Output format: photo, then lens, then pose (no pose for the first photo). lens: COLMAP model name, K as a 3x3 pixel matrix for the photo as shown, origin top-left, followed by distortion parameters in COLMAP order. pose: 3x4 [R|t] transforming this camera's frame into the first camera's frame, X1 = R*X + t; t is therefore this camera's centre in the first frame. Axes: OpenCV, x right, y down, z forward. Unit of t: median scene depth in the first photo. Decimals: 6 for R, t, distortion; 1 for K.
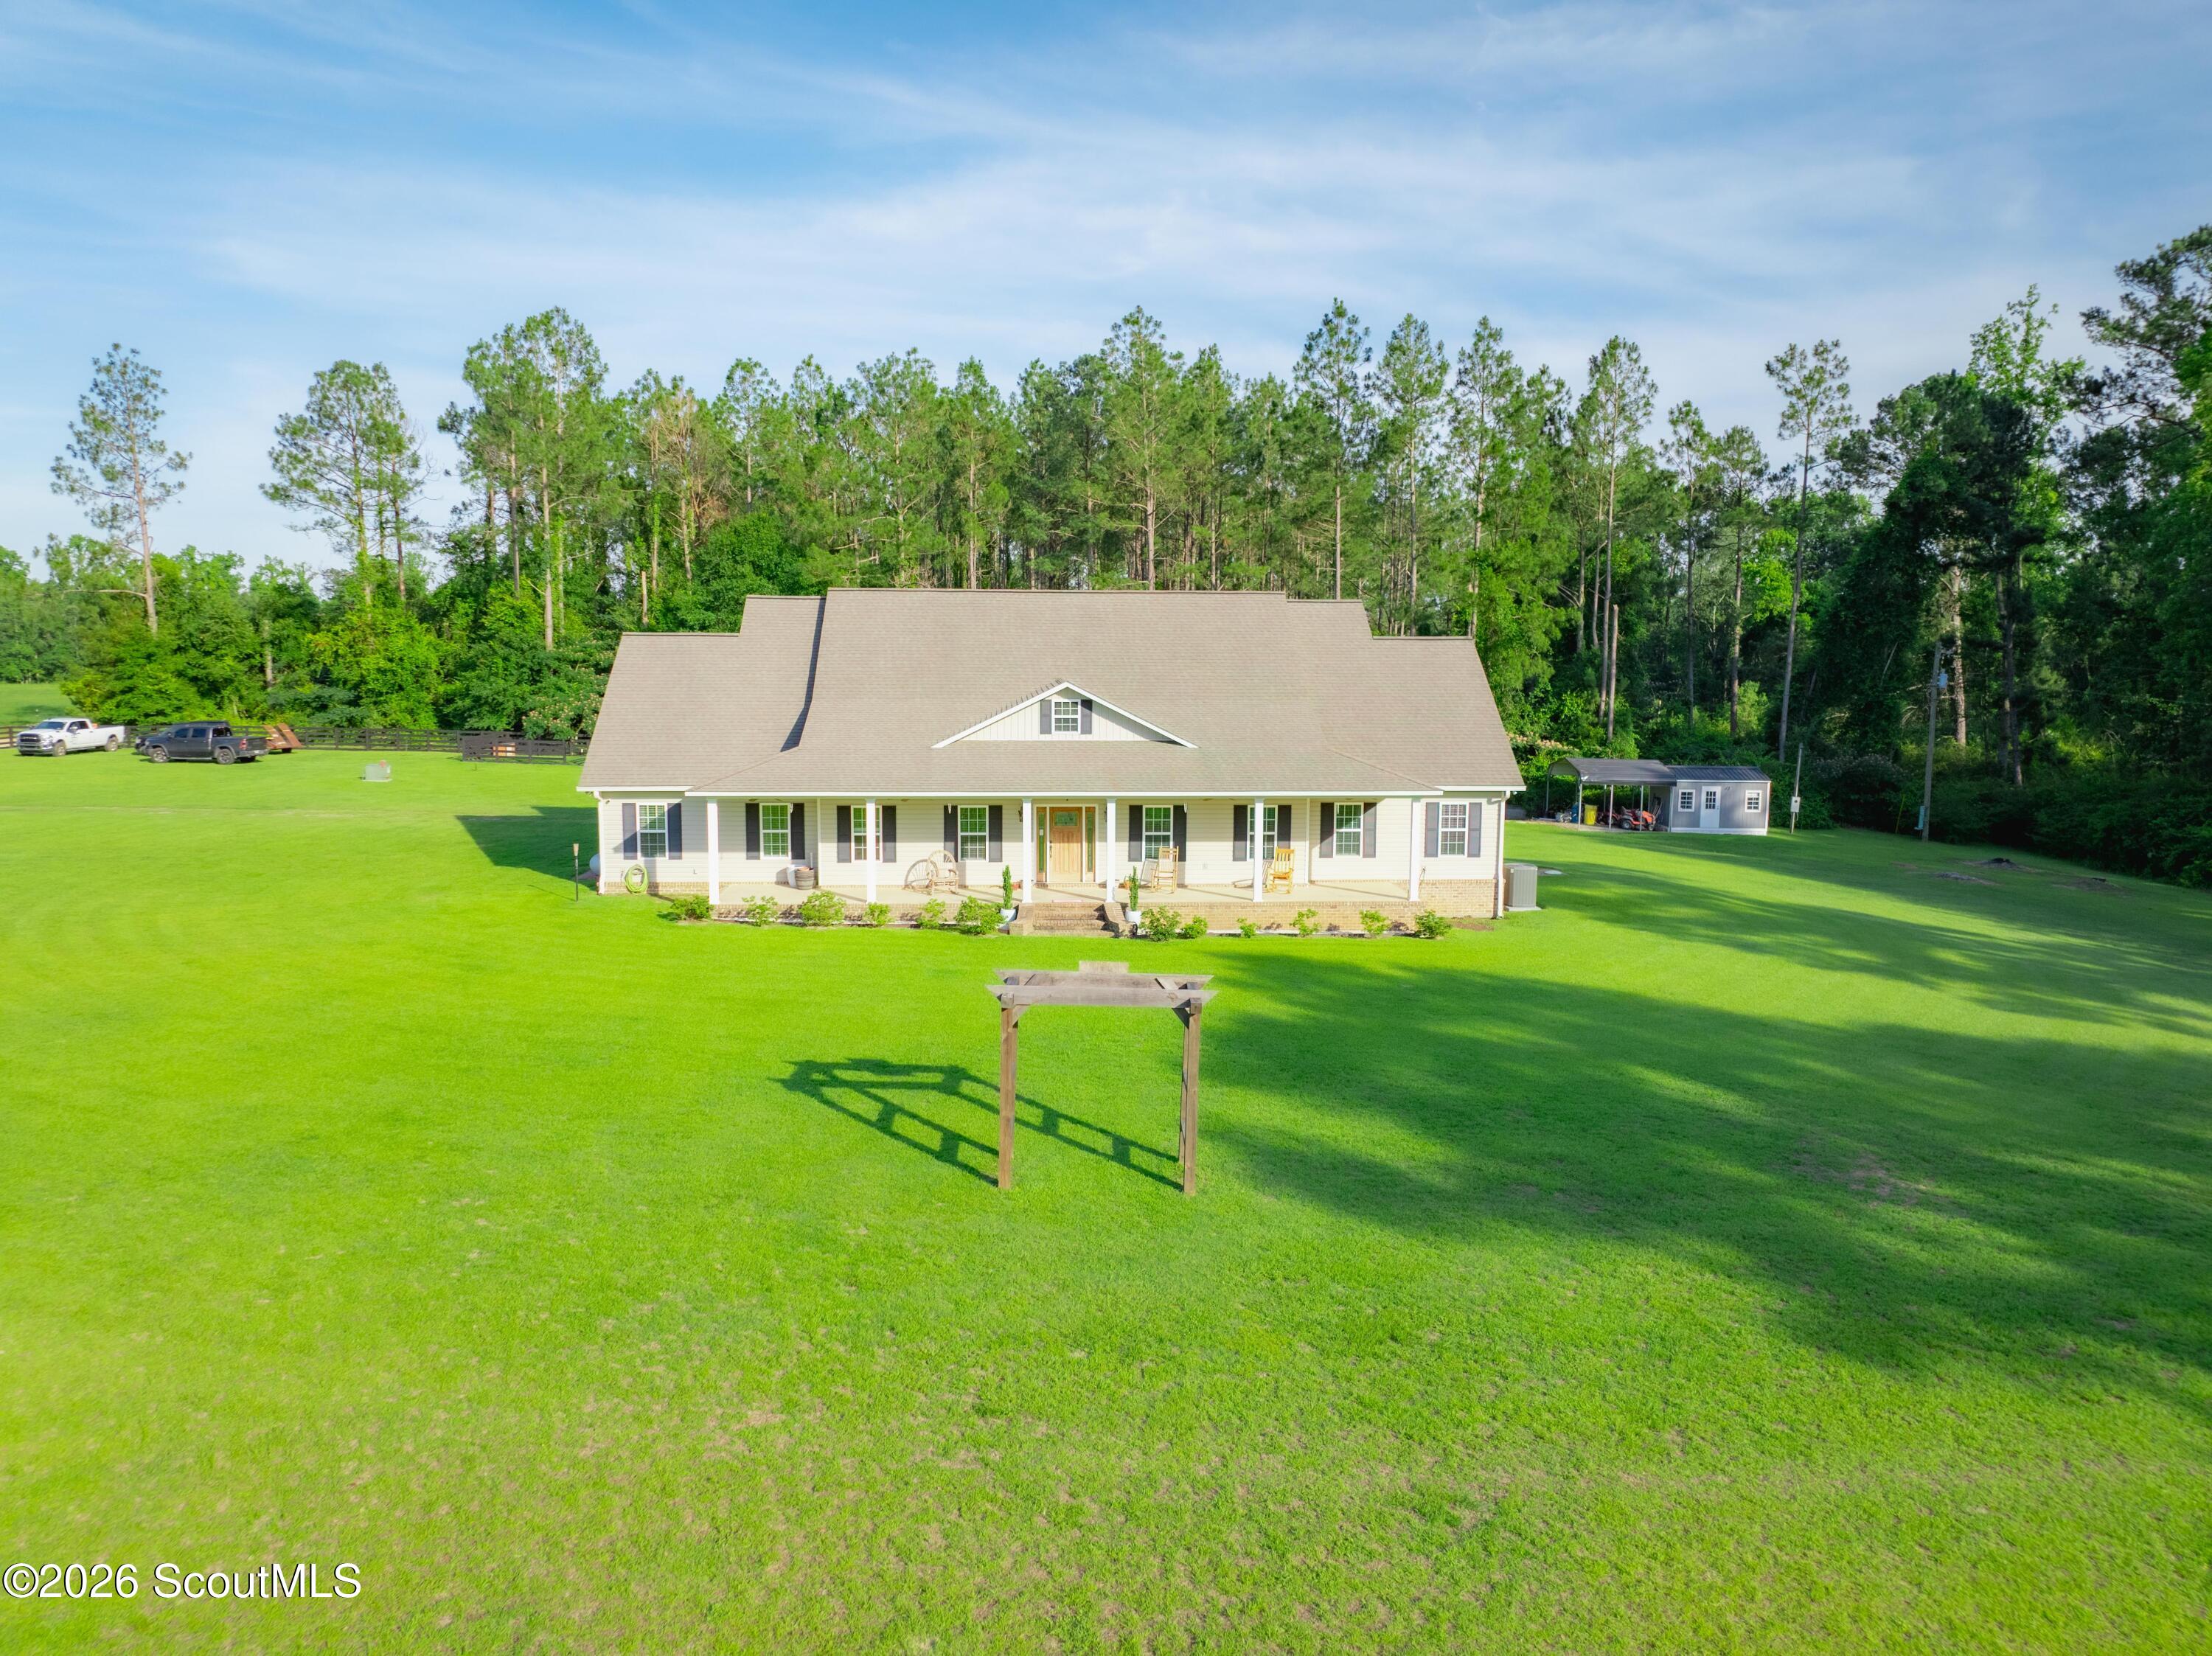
lens RADIAL K [[1559.7, 0, 1094.5], [0, 1559.7, 815.5], [0, 0, 1]] dist [-0.044773, 0.013647]
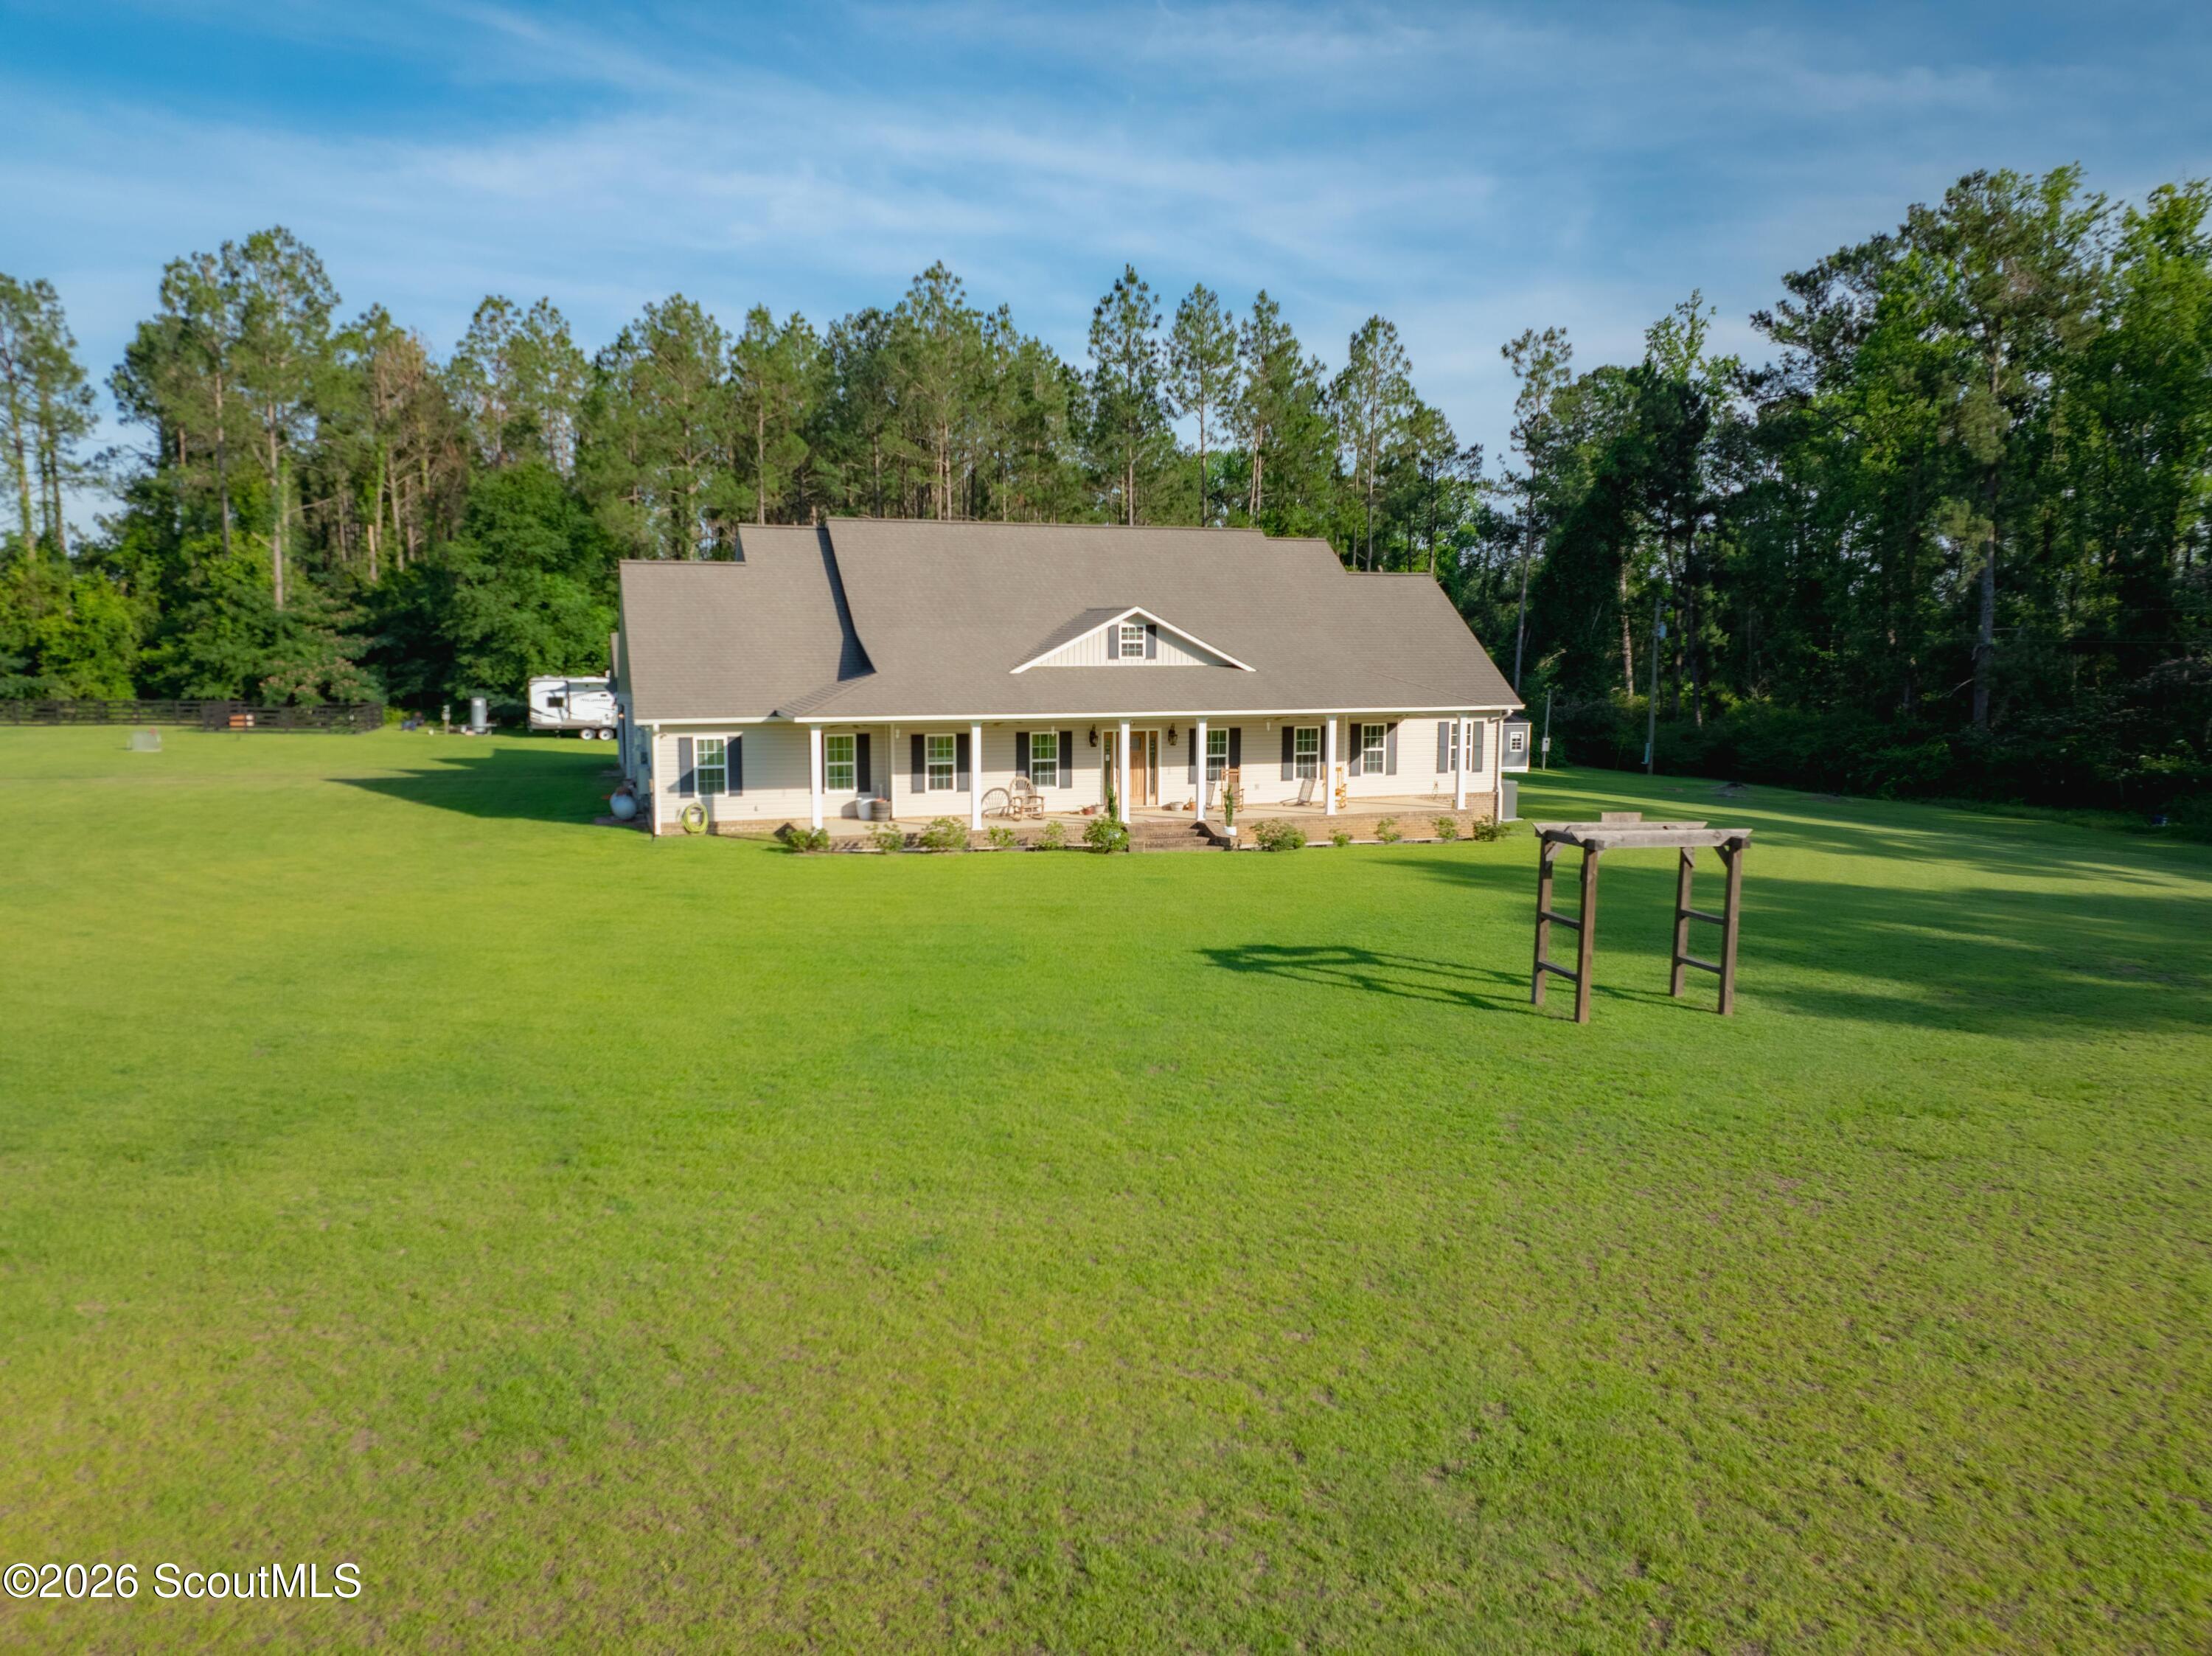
lens RADIAL K [[1559.7, 0, 1094.5], [0, 1559.7, 815.5], [0, 0, 1]] dist [-0.044773, 0.013647]
pose [[0.960595, -0.035666, 0.275654, -0.170713], [0.033426, 0.999359, 0.012818, 0.018578], [-0.275935, -0.003099, 0.961171, 0.017326]]
